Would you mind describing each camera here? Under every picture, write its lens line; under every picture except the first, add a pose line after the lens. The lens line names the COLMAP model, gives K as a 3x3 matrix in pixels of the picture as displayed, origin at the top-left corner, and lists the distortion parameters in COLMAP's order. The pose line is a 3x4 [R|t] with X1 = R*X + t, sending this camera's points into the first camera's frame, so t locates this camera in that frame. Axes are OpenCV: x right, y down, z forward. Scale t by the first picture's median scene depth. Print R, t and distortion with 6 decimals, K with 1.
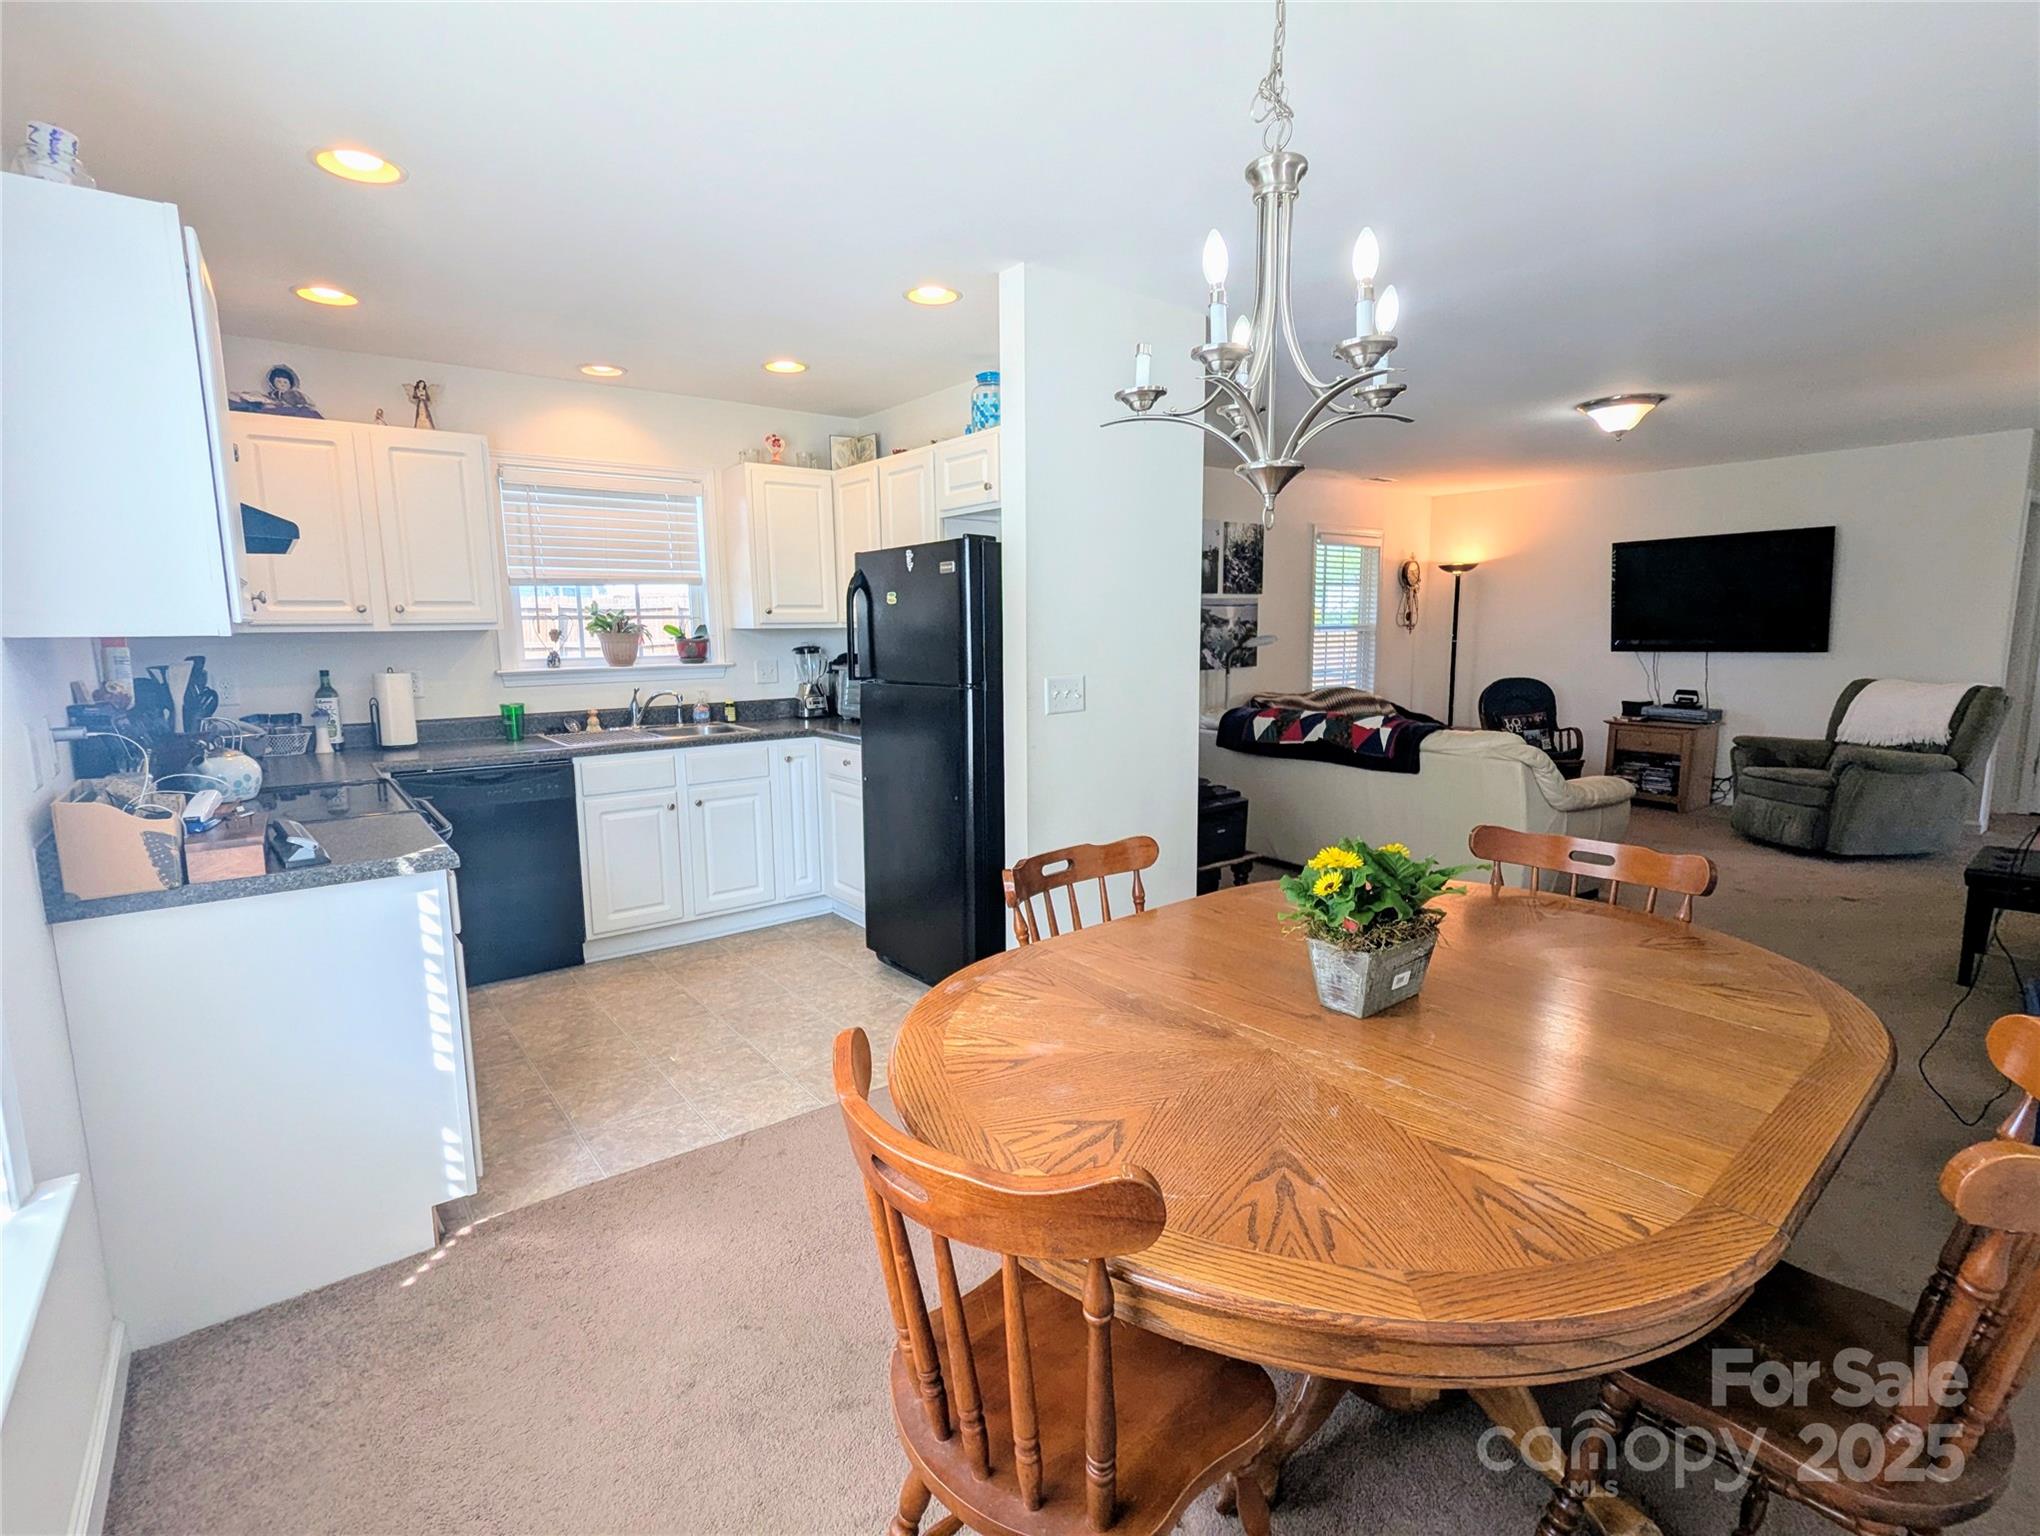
lens RADIAL K [[948.1, 0, 1013.9], [0, 948.1, 768.6], [0, 0, 1]] dist [0.001128, -0.001128]
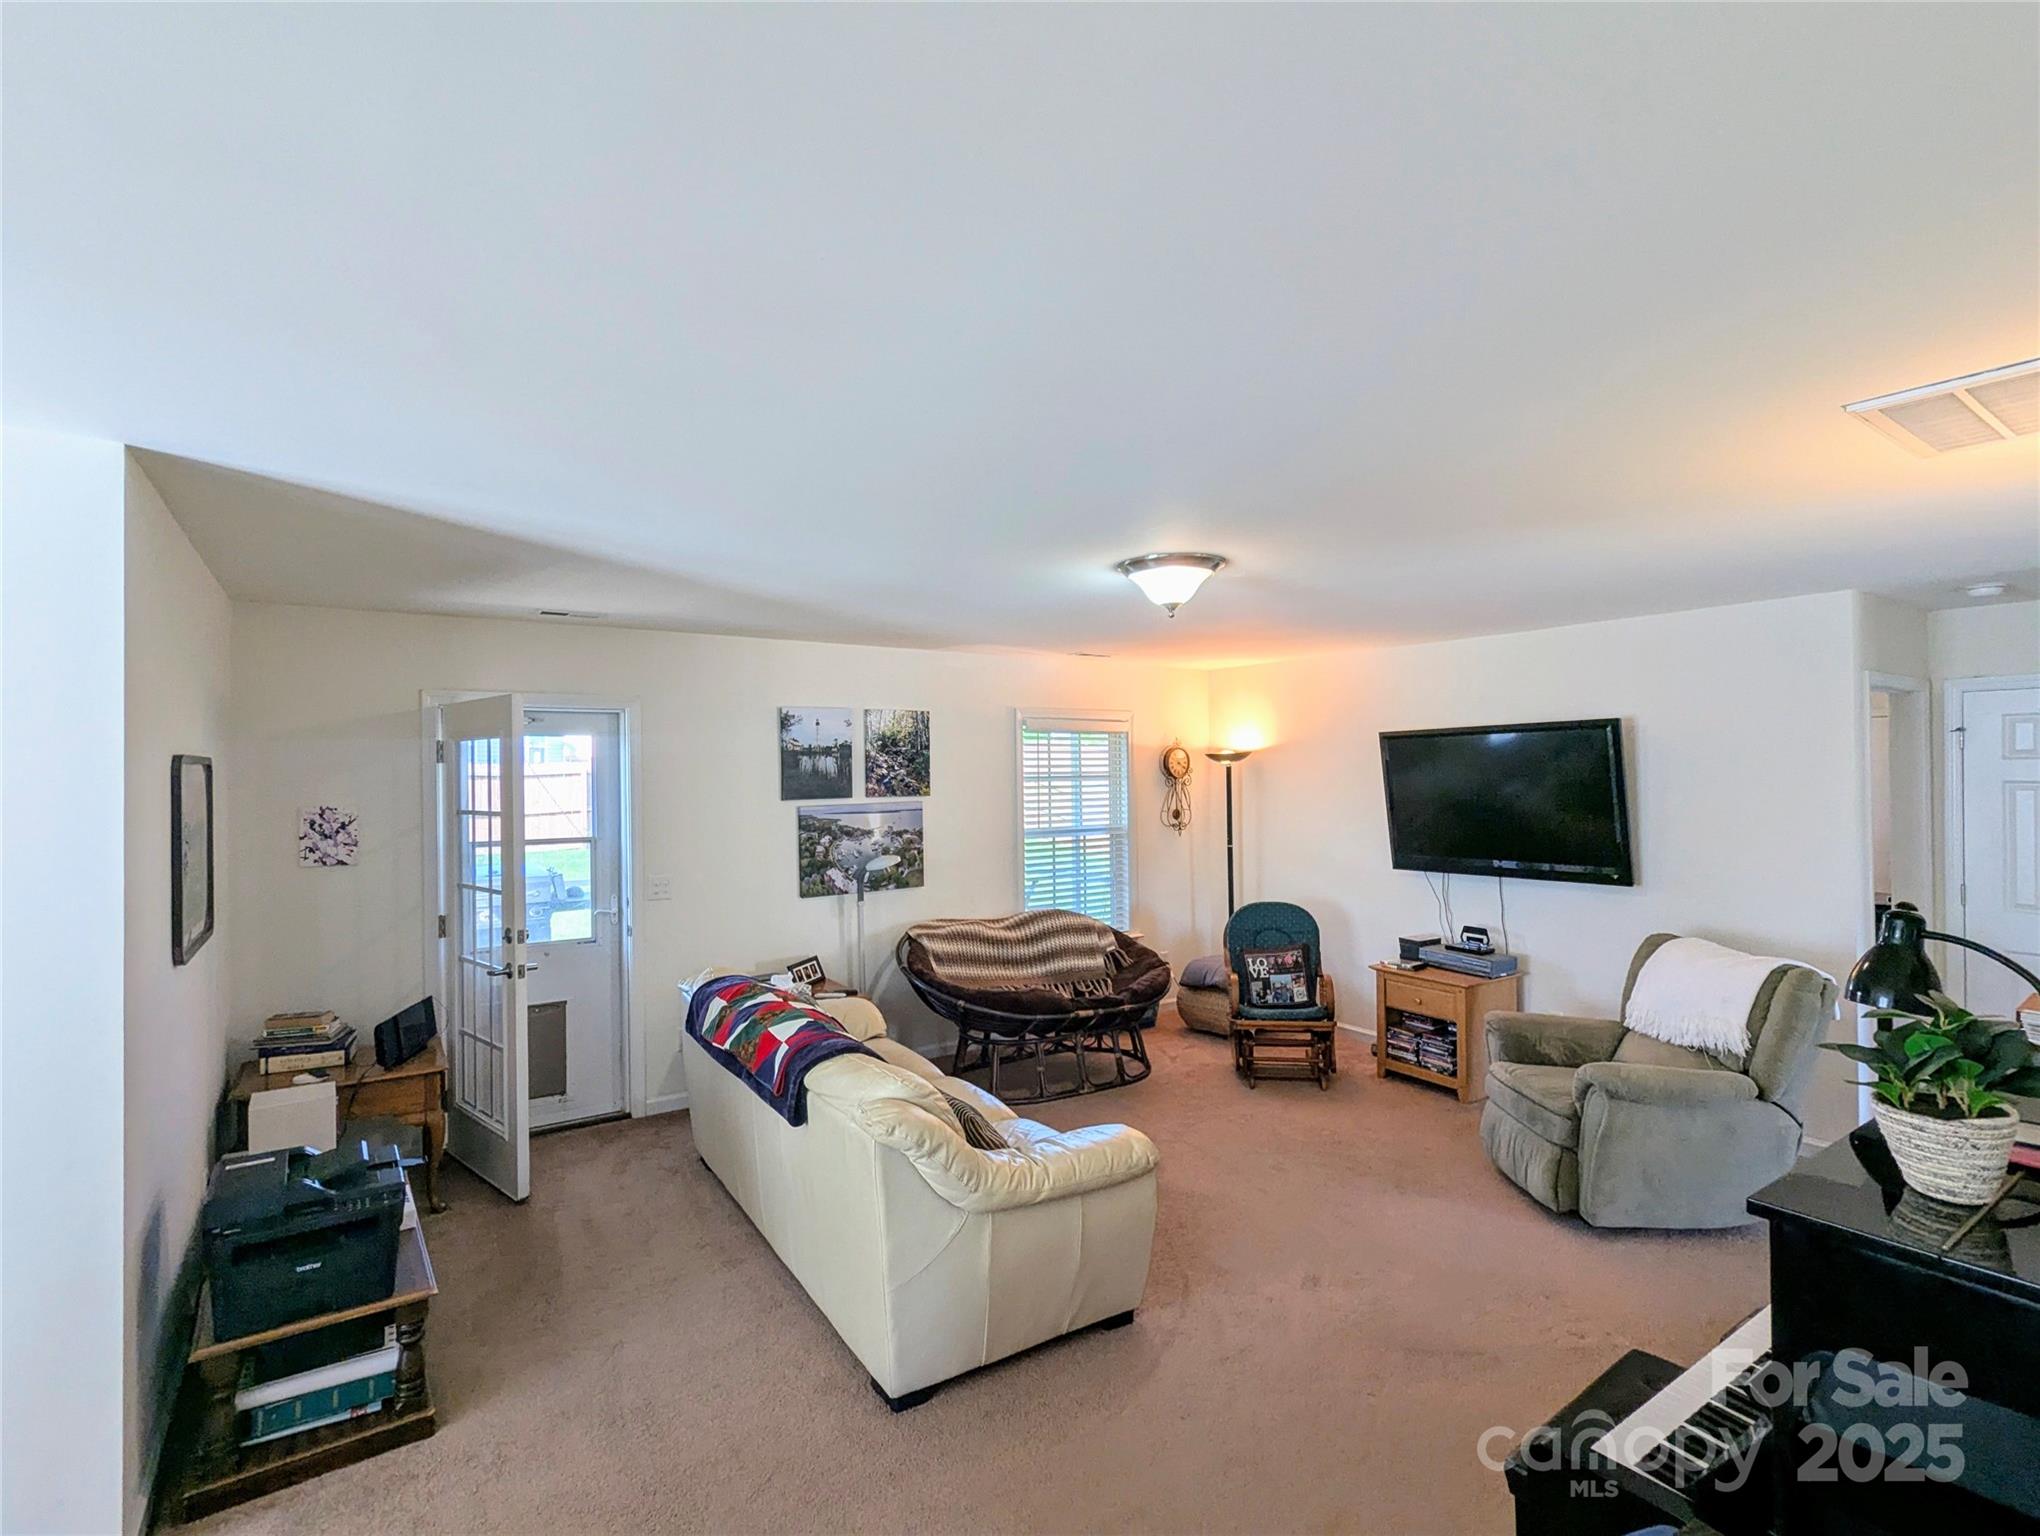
lens RADIAL K [[948.1, 0, 1017.4], [0, 948.1, 770.2], [0, 0, 1]] dist [0.001128, -0.001128]
pose [[0.998504, 0.001383, -0.054666, 0.385224], [-0.009782, 0.988071, -0.153687, -0.085521], [0.053801, 0.153992, 0.986606, 0.220509]]
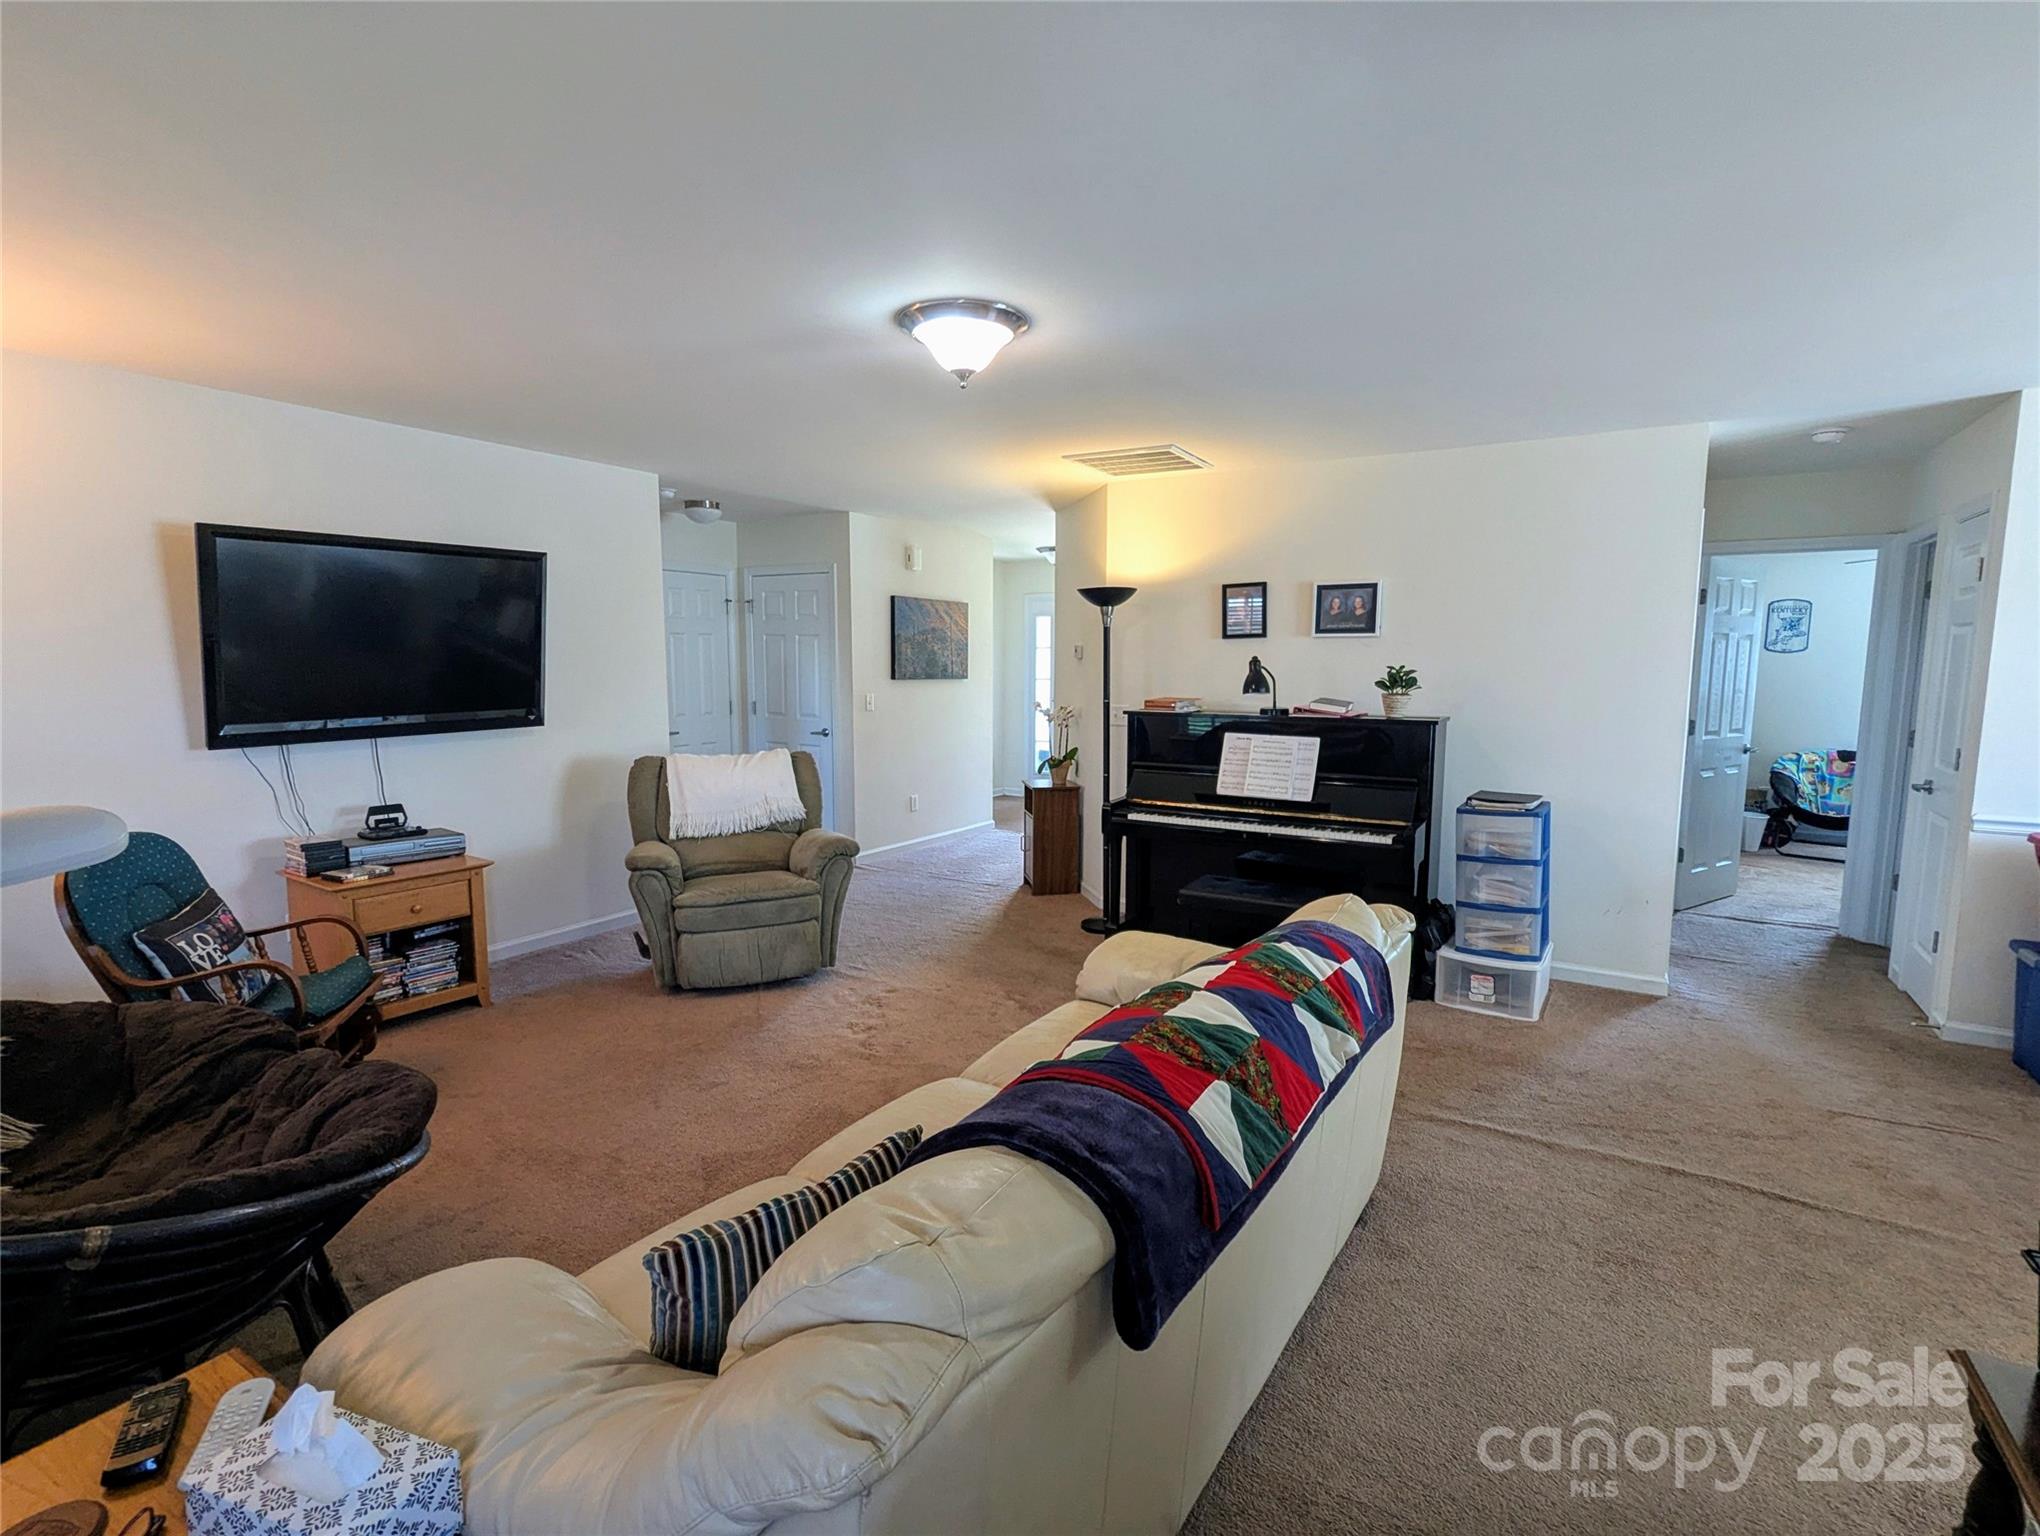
lens RADIAL K [[948.1, 0, 1017.2], [0, 948.1, 768.8], [0, 0, 1]] dist [0.001128, -0.001128]
pose [[-0.345170, -0.104692, 0.932683, 0.046207], [0.138820, 0.977133, 0.161057, -0.141586], [-0.928217, 0.185067, -0.322744, 0.817071]]
